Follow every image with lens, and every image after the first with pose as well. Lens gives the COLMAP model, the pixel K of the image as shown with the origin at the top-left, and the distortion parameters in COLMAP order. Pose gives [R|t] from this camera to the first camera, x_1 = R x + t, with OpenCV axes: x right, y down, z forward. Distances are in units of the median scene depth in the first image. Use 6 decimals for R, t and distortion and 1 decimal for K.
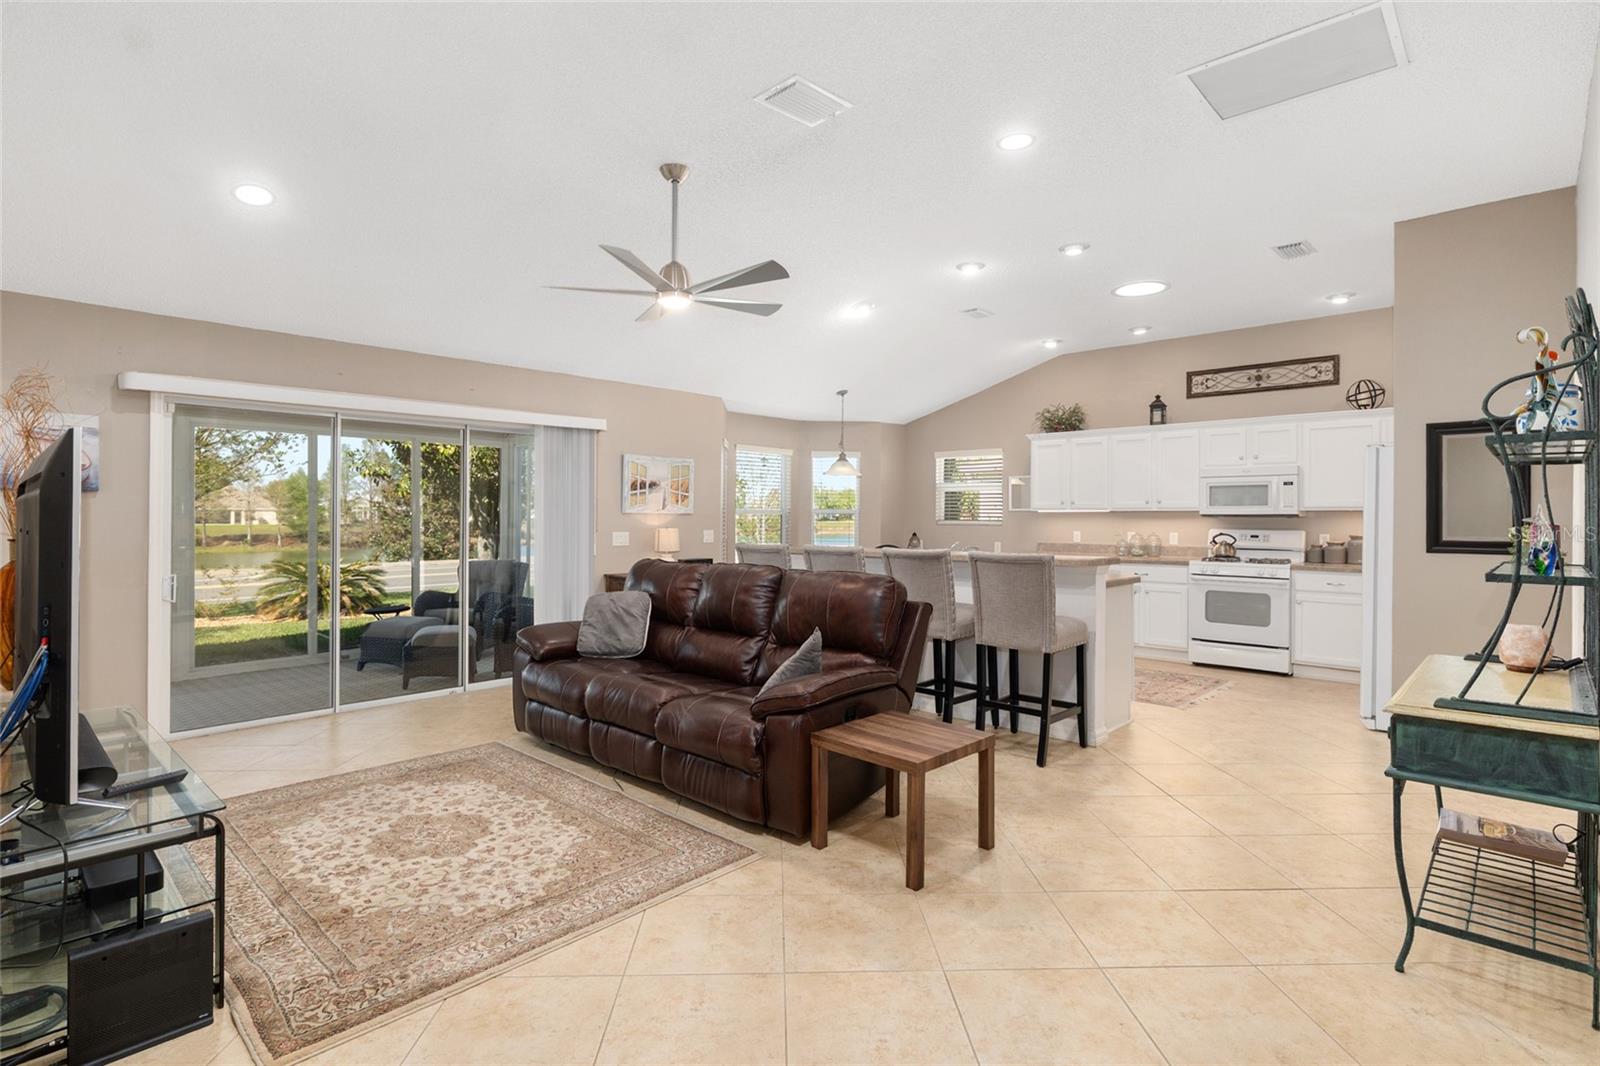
lens RADIAL K [[778.7, 0, 801.7], [0, 778.7, 516.7], [0, 0, 1]] dist [-0.001774, 0.000269]
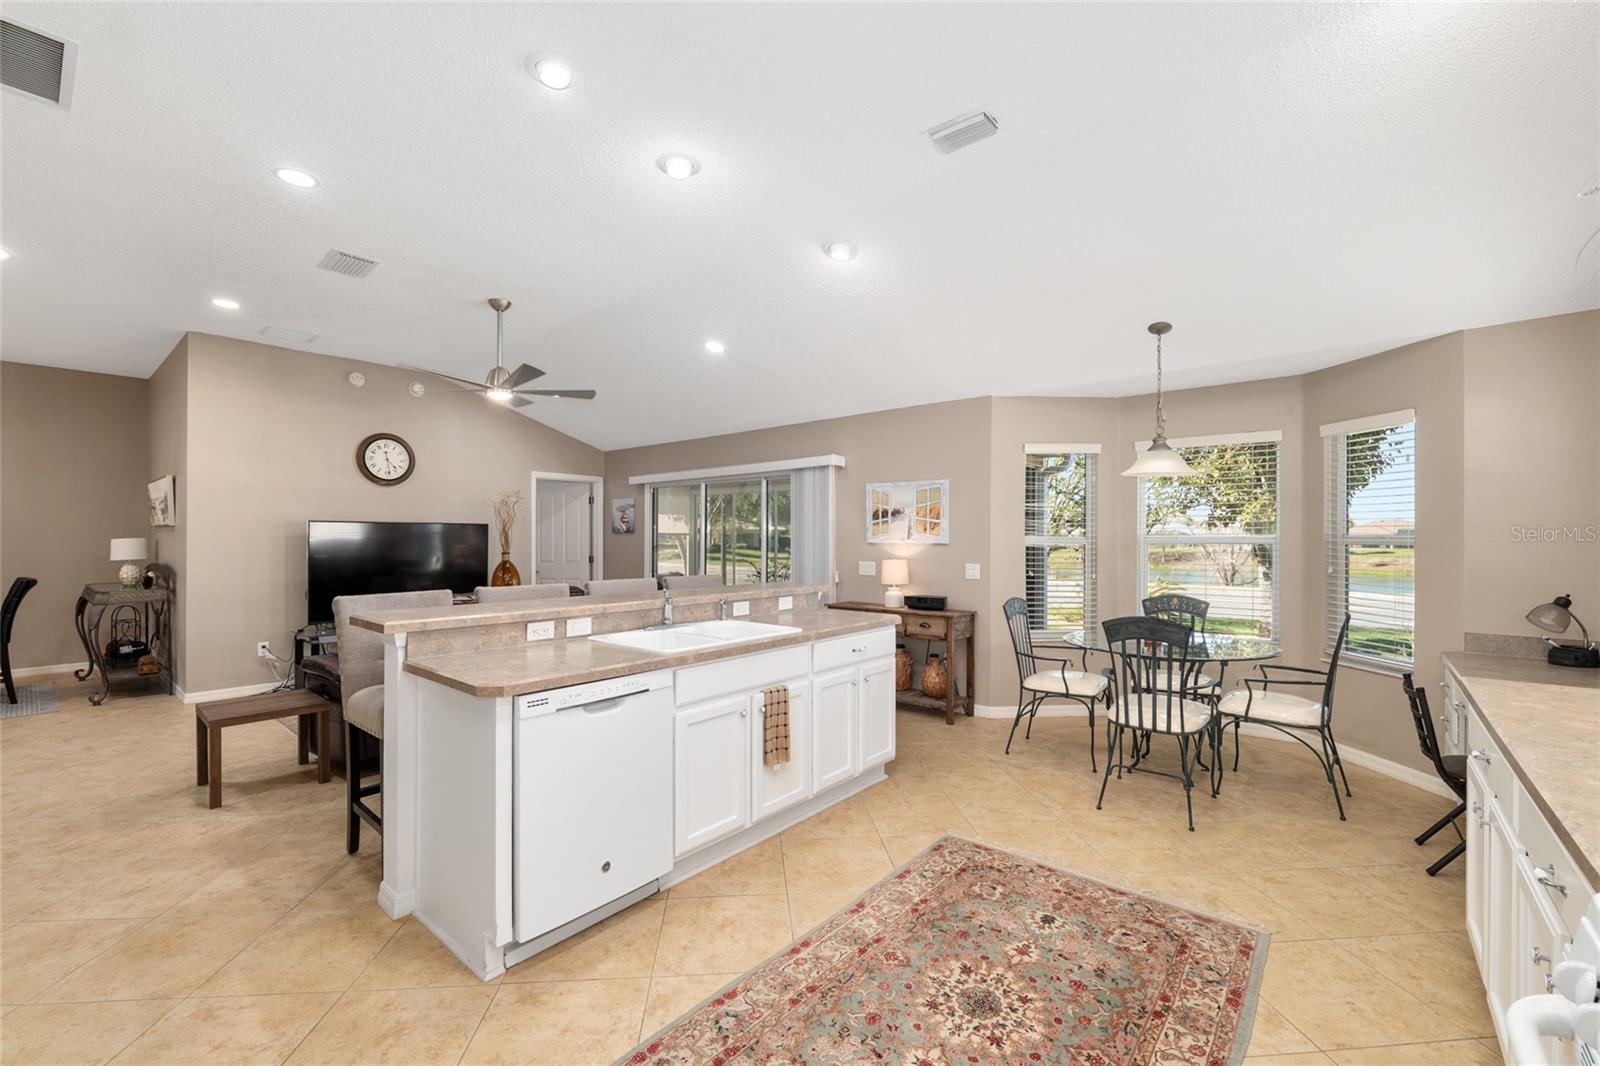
lens RADIAL K [[664.9, 0, 804.2], [0, 664.9, 533.4], [0, 0, 1]] dist [-0.015269, -0.000068]
pose [[0.056888, -0.010020, -0.998330, 0.672154], [-0.001287, 0.999948, -0.010109, -0.008493], [0.998380, 0.001859, 0.056872, 0.932268]]
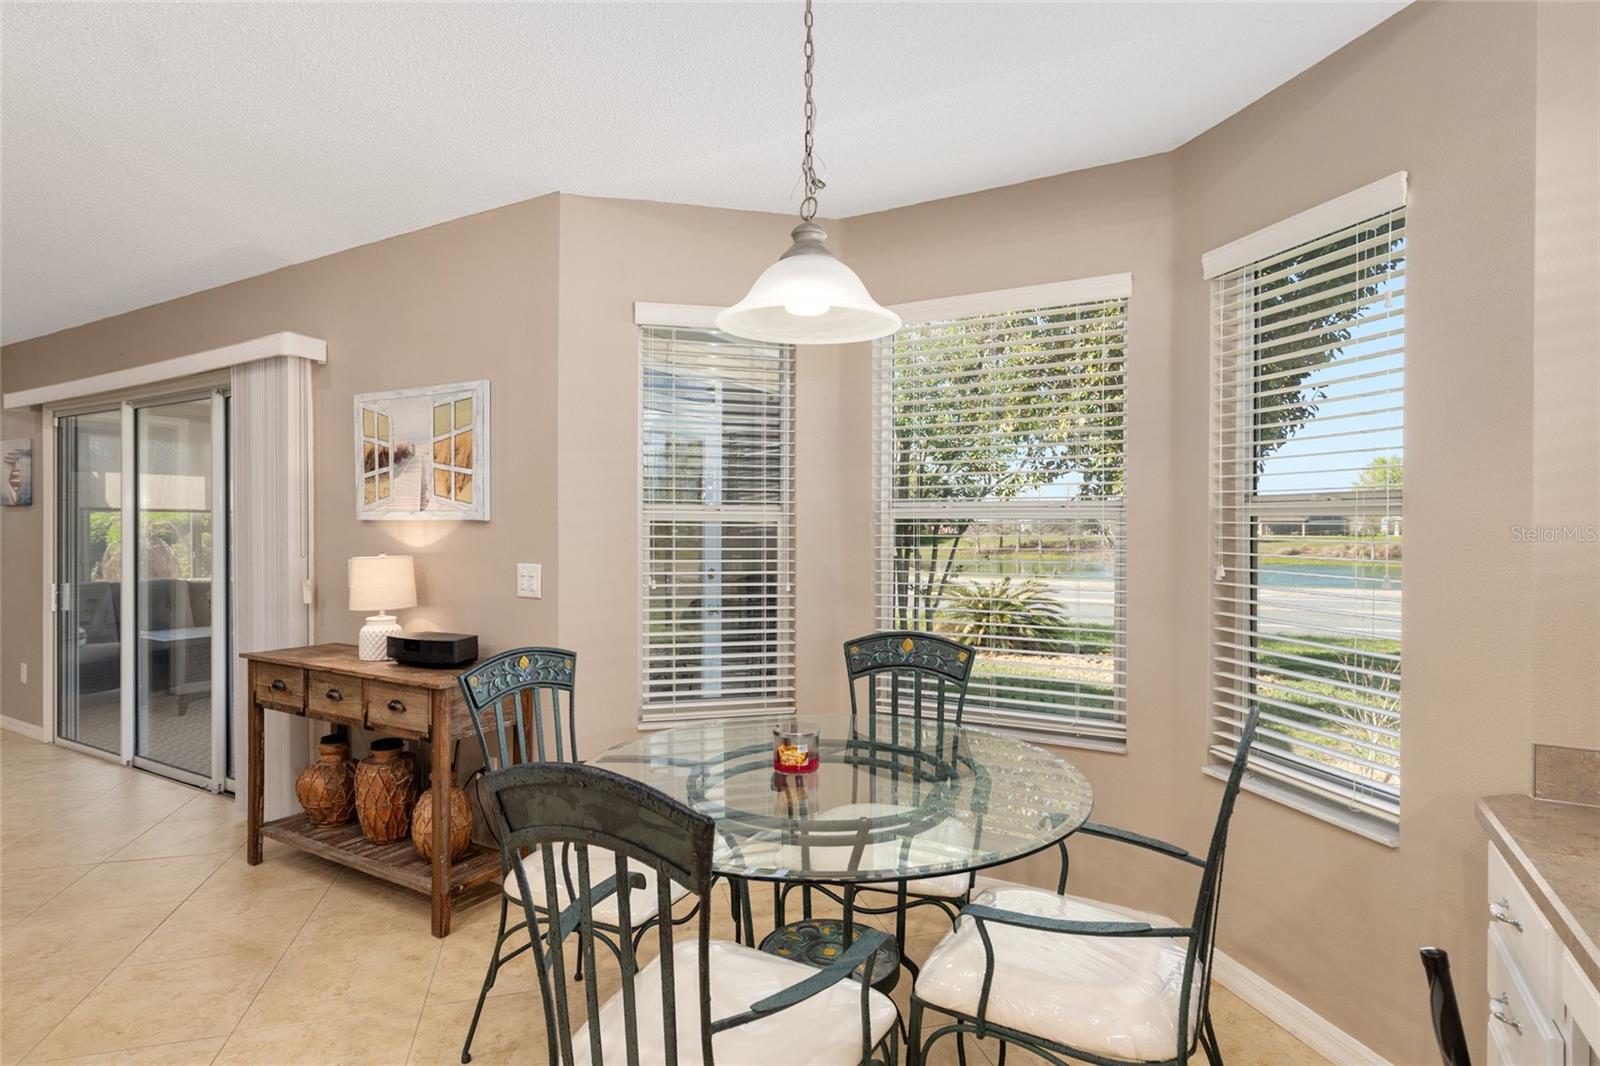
lens RADIAL K [[794.7, 0, 839.1], [0, 794.7, 532.1], [0, 0, 1]] dist [-0.001591, -0.000334]
pose [[0.259624, 0.004408, -0.965700, 0.340443], [0.001257, 0.999987, 0.004903, 0.000765], [0.965709, -0.002487, 0.259615, 1.241390]]
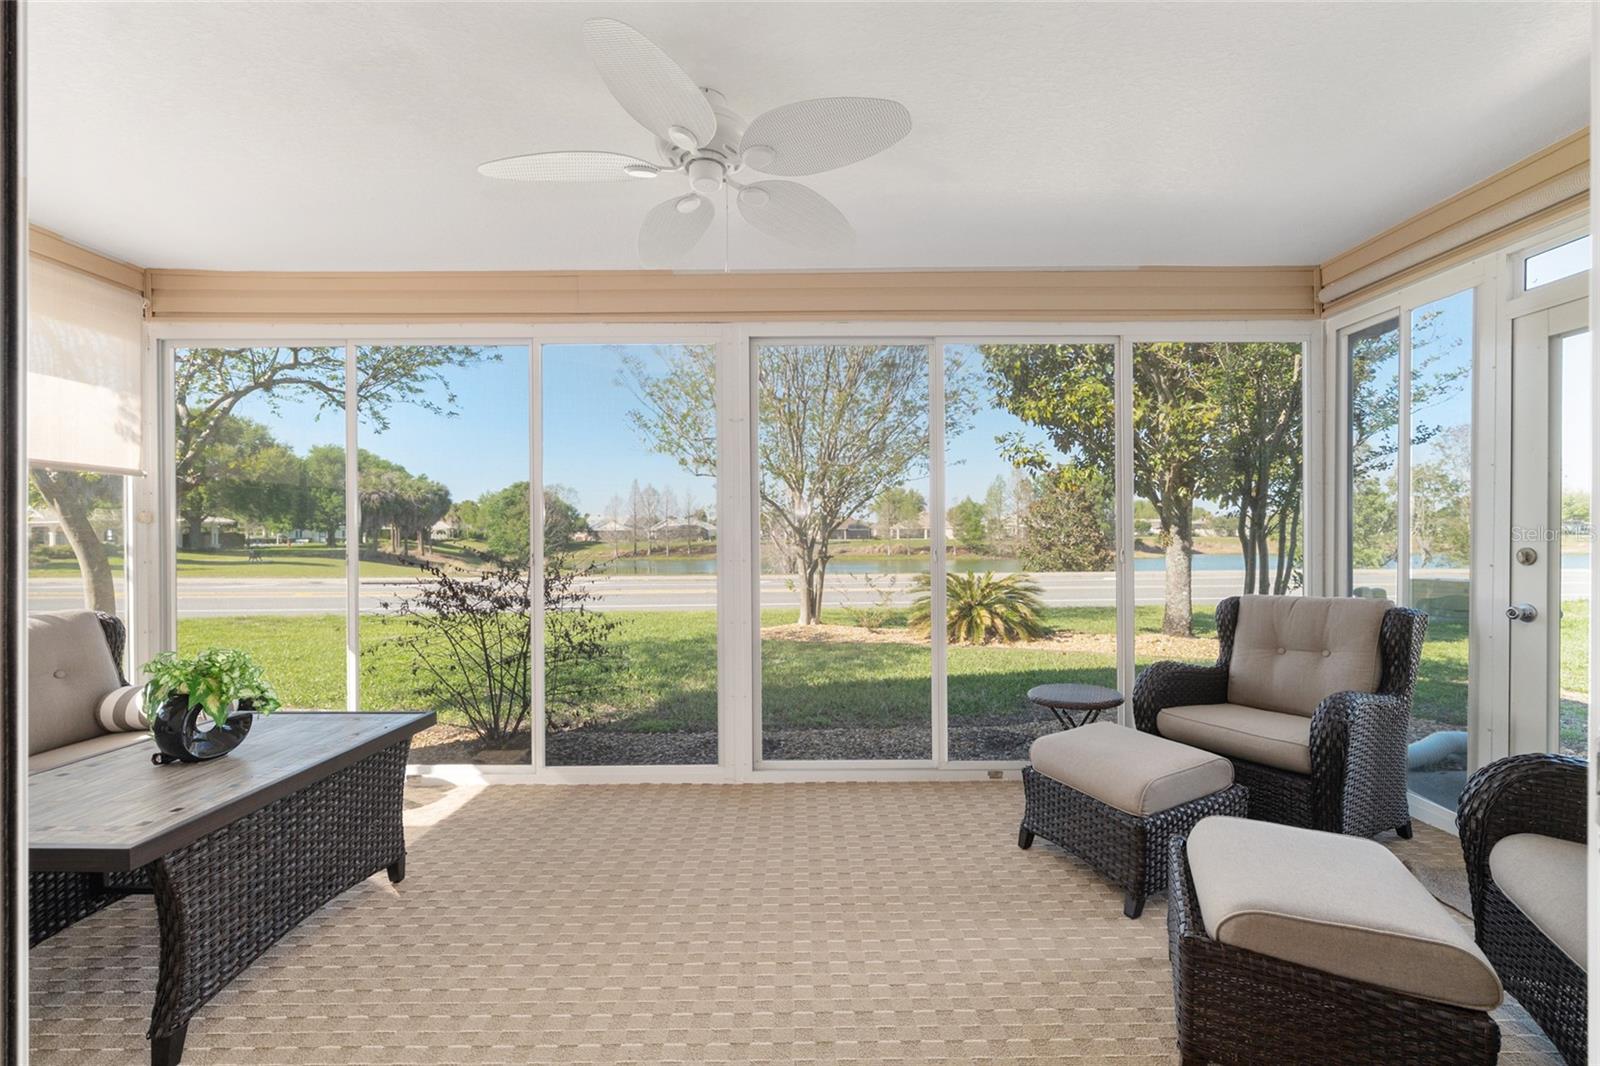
lens RADIAL K [[664.9, 0, 804.2], [0, 664.9, 533.4], [0, 0, 1]] dist [-0.015269, -0.000068]
pose [[0.684893, -0.006644, -0.728614, -0.433767], [0.006938, 0.999973, -0.002597, 0.027425], [0.728611, -0.003276, 0.684920, 0.747422]]
